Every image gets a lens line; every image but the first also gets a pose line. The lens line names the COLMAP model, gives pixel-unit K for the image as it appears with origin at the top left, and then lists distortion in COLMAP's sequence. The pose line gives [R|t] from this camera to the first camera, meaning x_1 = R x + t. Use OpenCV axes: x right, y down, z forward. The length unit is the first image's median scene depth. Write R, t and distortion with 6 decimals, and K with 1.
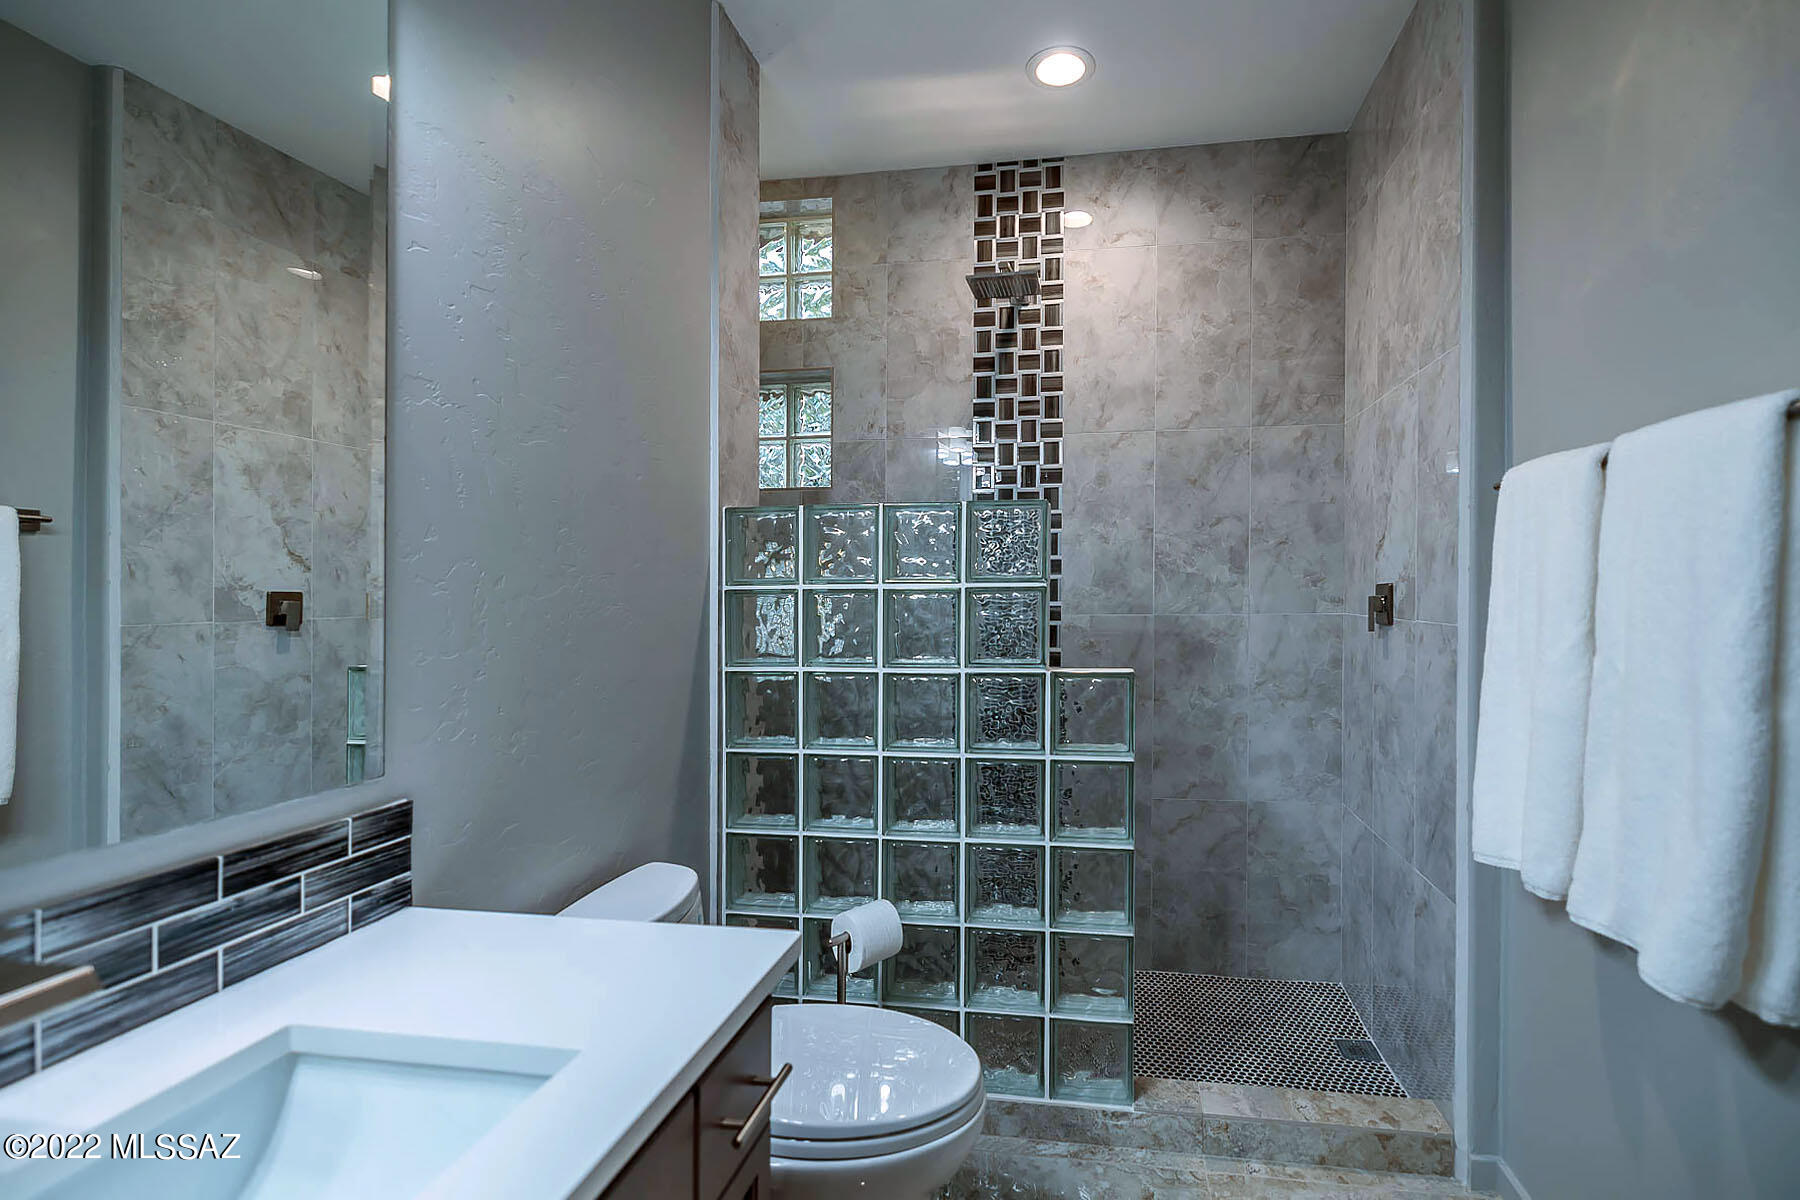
lens RADIAL K [[793.3, 0, 1001.3], [0, 793.3, 621.6], [0, 0, 1]] dist [0.000468, -0.001123]
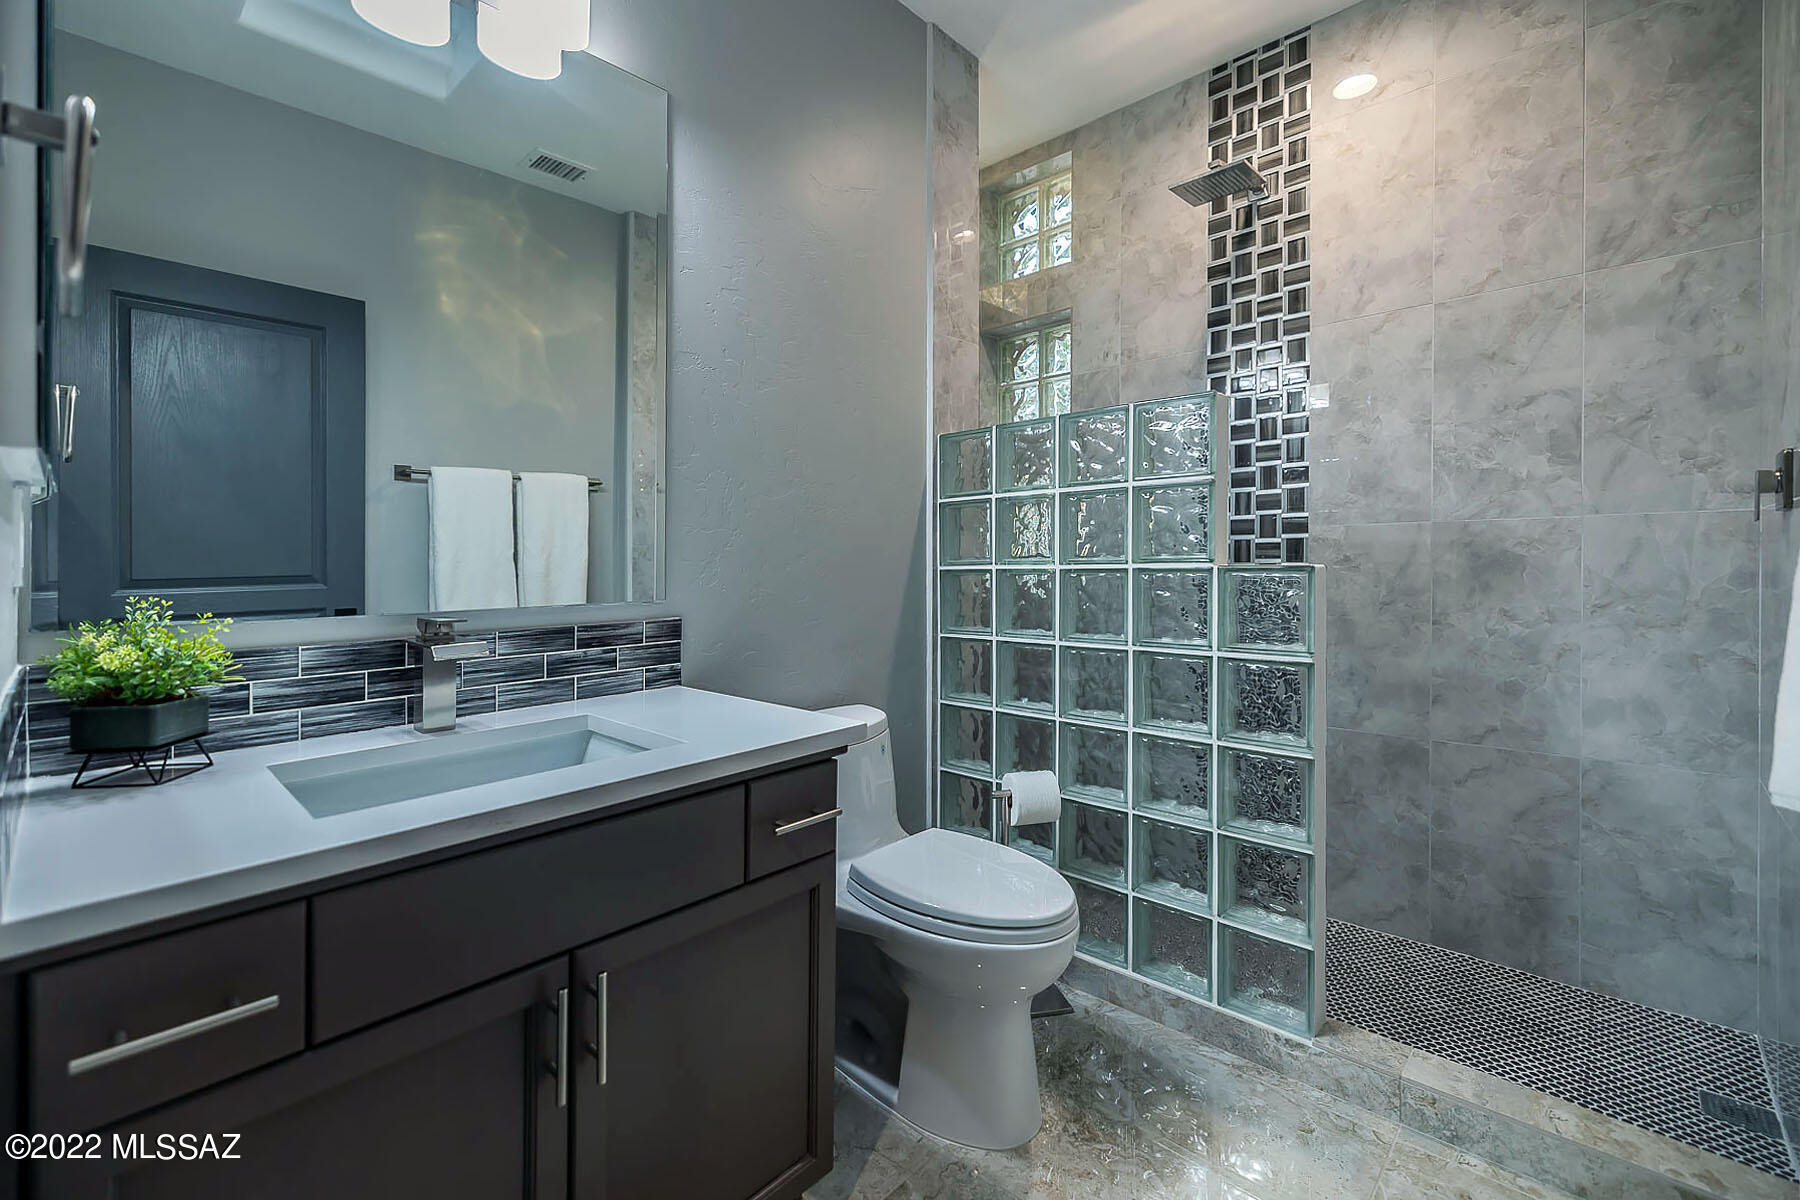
lens RADIAL K [[777.0, 0, 887.4], [0, 777.0, 588.3], [0, 0, 1]] dist [-0.001393, 0.000022]
pose [[0.811980, 0.006502, -0.583649, 0.207094], [-0.007131, 0.999974, 0.001220, 0.066118], [0.583642, 0.003171, 0.812005, -0.009942]]
